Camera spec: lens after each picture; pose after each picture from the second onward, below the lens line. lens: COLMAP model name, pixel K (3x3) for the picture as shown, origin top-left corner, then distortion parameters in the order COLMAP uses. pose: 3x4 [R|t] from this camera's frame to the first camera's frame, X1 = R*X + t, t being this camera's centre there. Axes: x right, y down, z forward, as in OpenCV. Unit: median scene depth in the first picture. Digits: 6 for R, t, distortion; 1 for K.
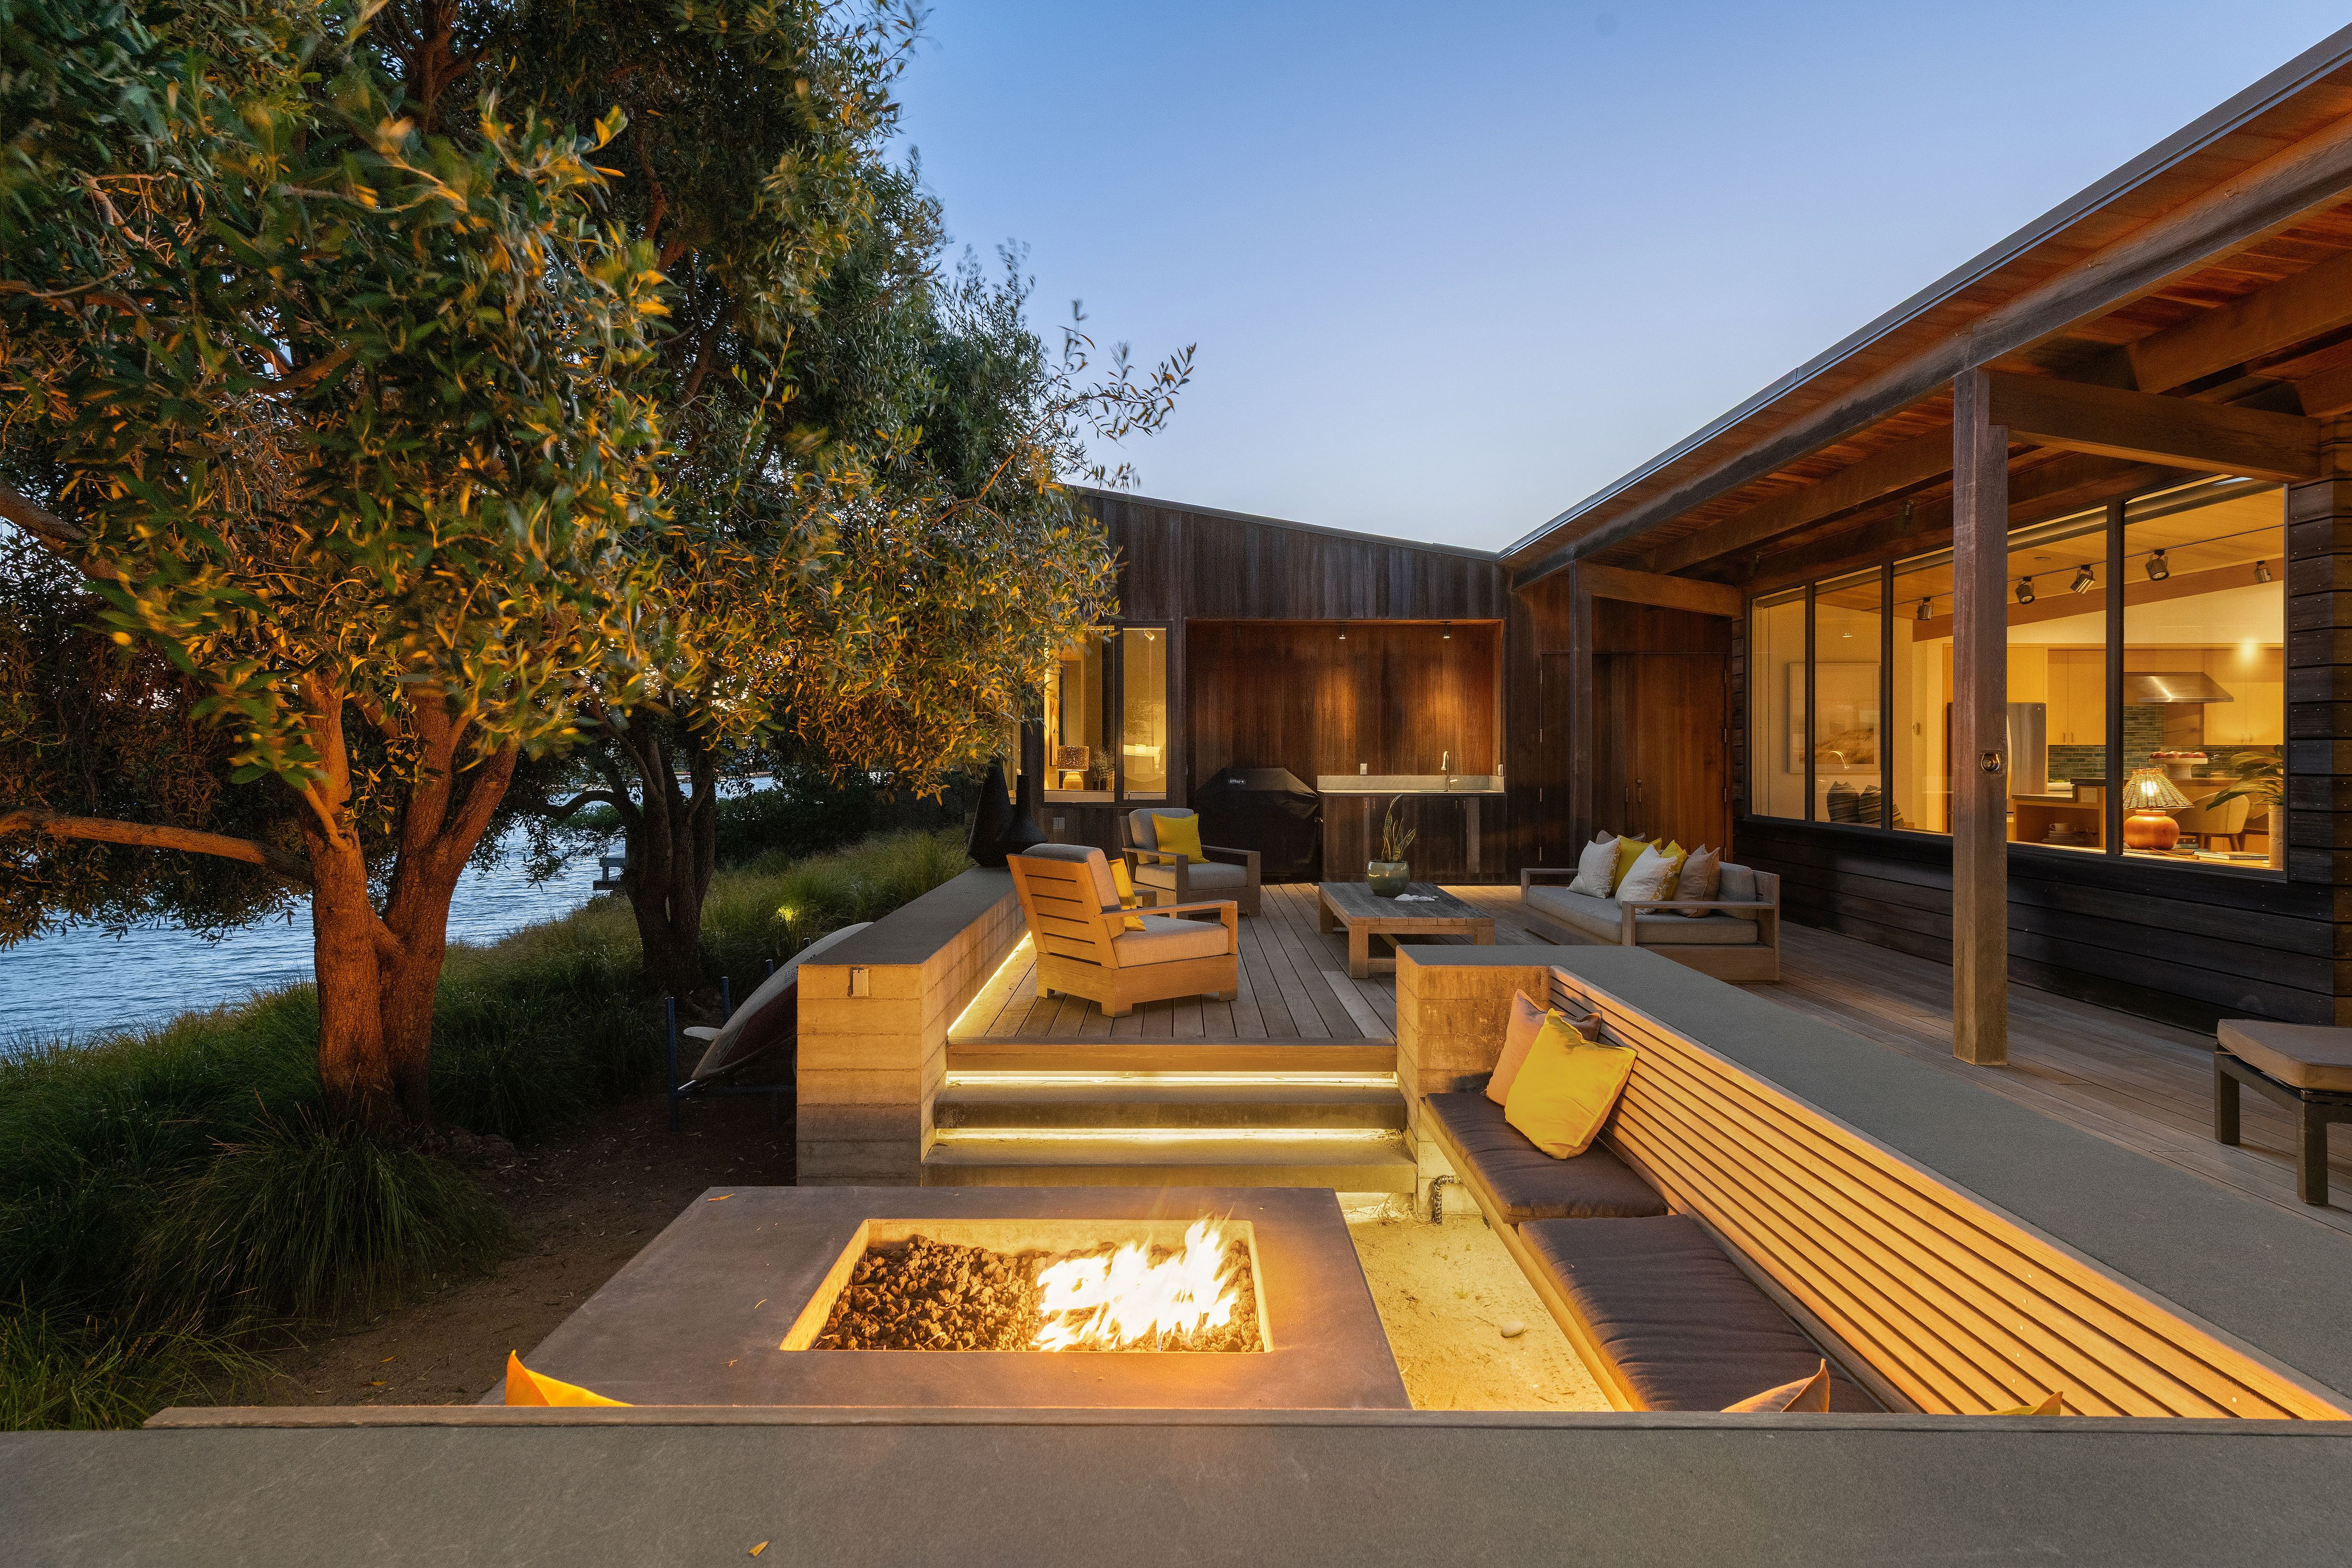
lens RADIAL K [[1210.3, 0, 1169.2], [0, 1210.3, 764.2], [0, 0, 1]] dist [0.002209, 0.000153]
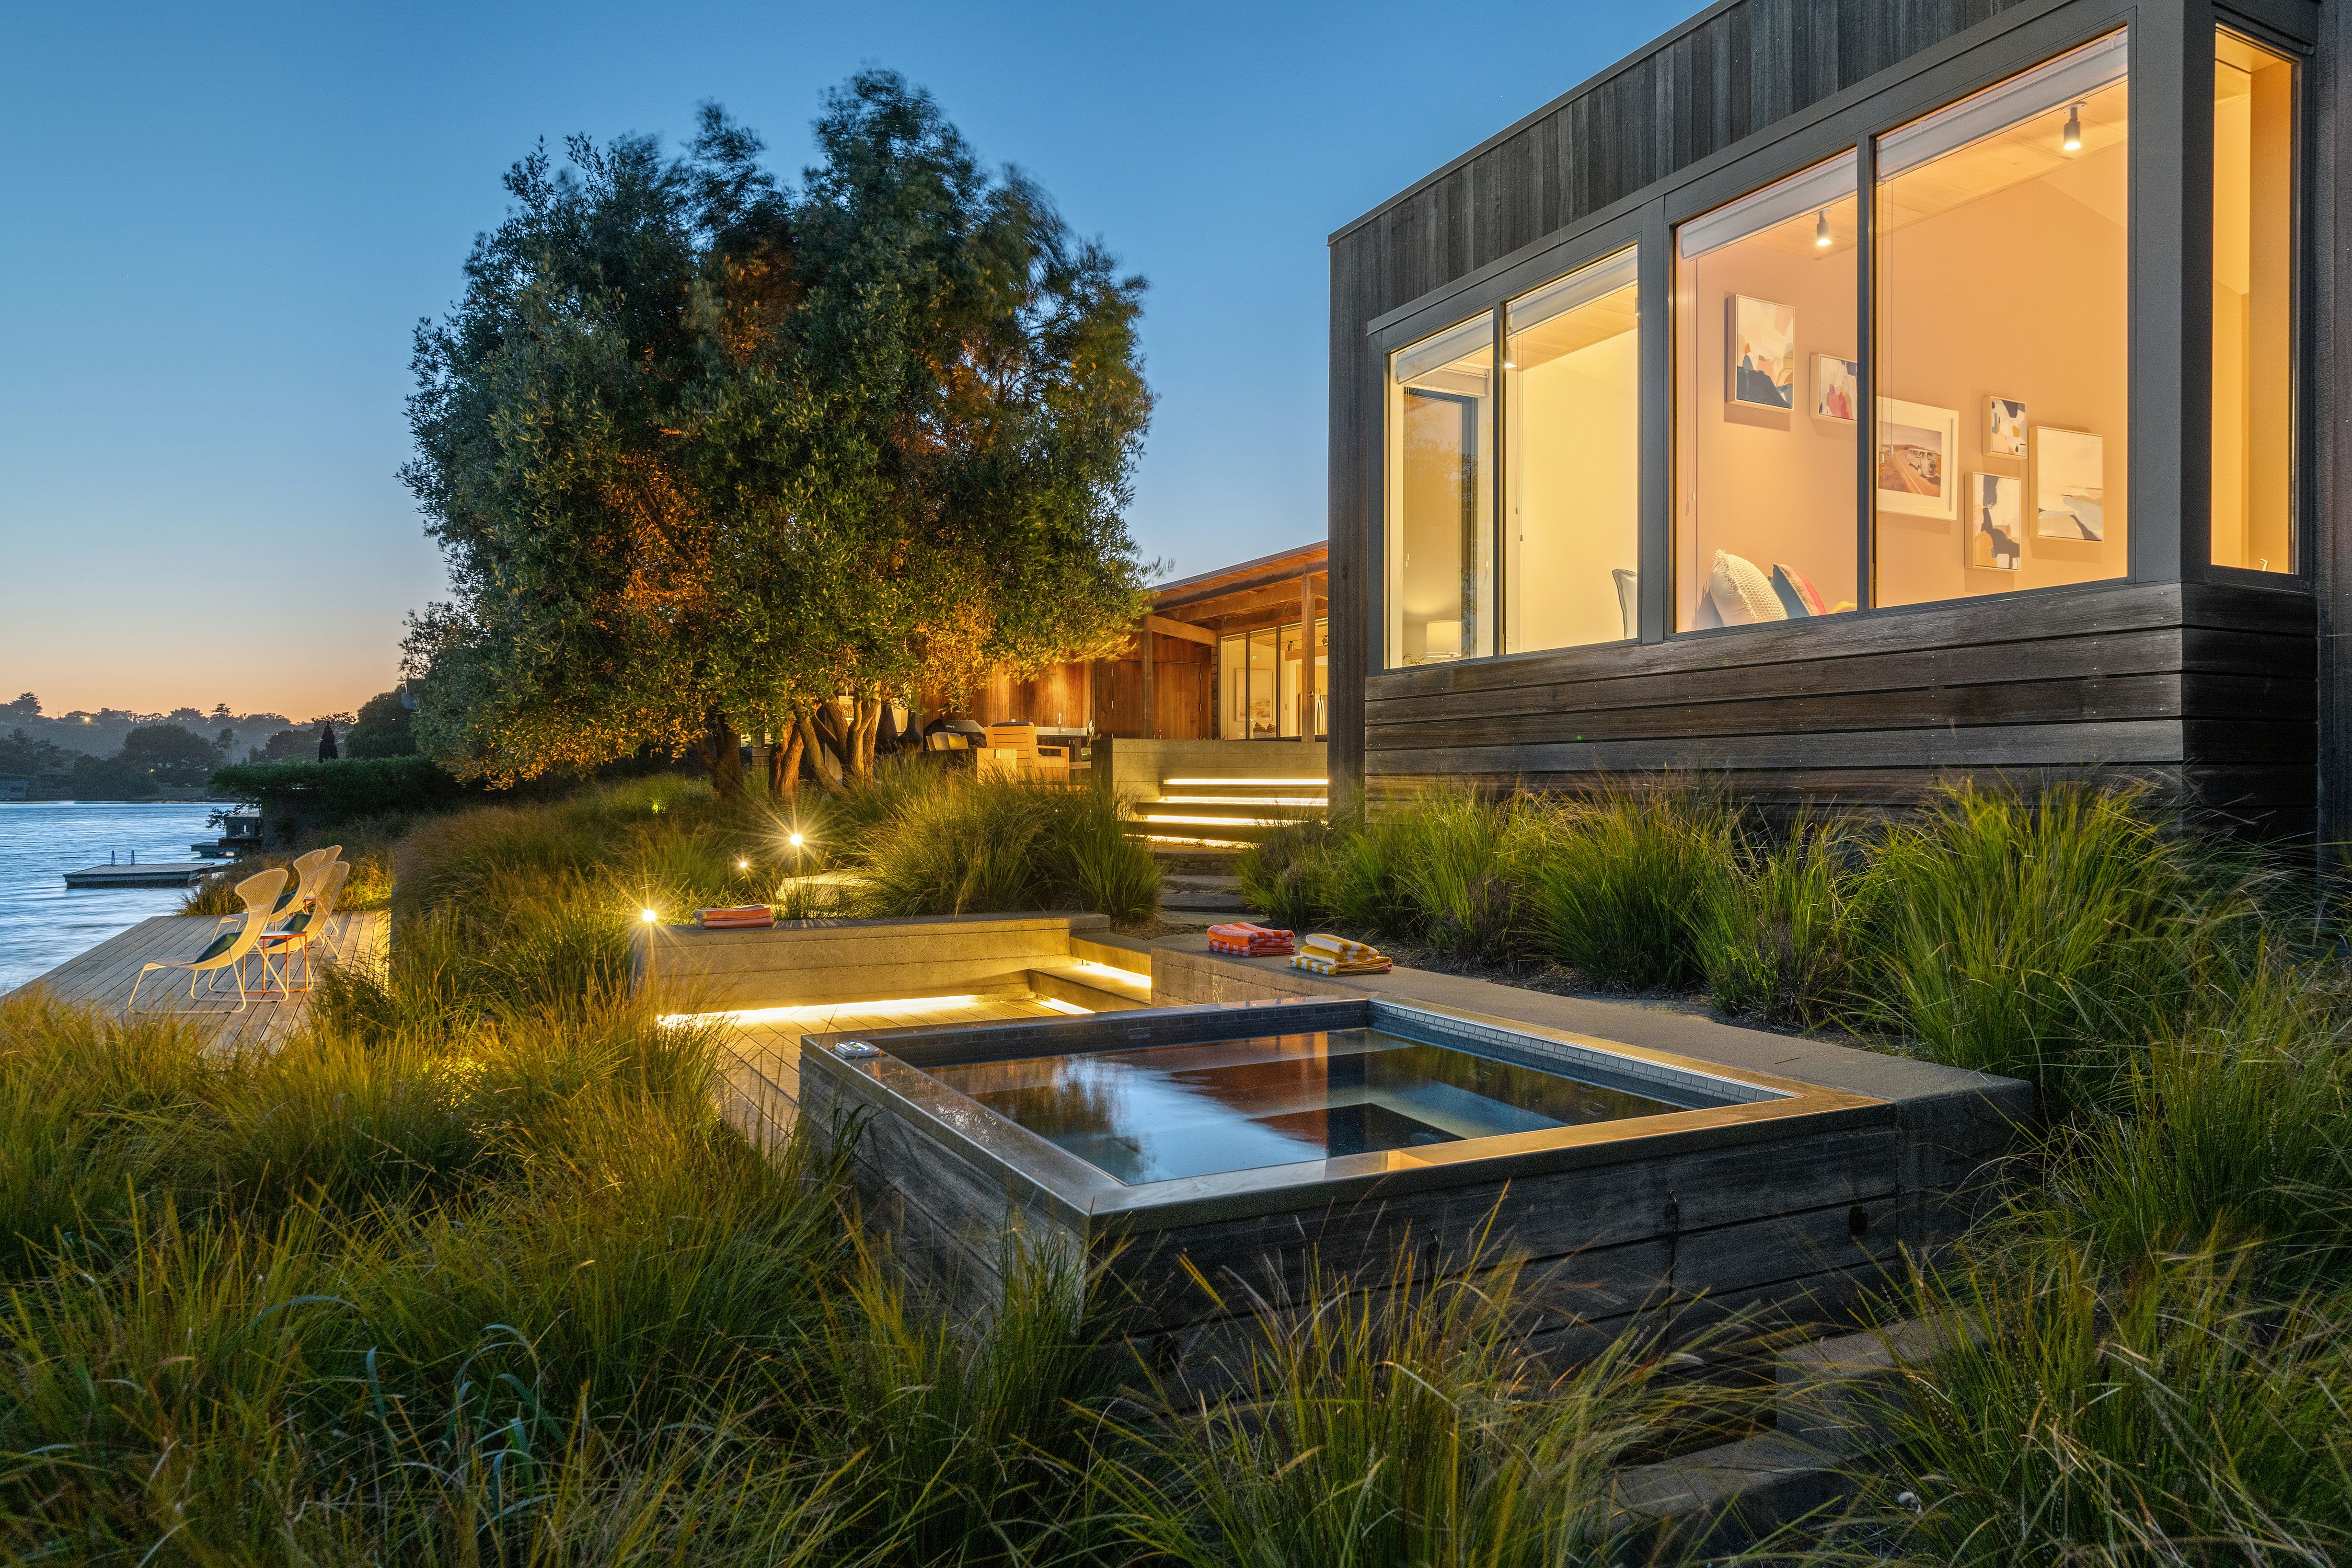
lens RADIAL K [[1478.3, 0, 1175.0], [0, 1478.3, 787.4], [0, 0, 1]] dist [0.000487, 0.000003]
pose [[0.882039, 0.006421, 0.471132, -0.867113], [-0.005558, 0.999979, -0.003222, 0.145594], [-0.471143, 0.000223, 0.882057, -1.333968]]
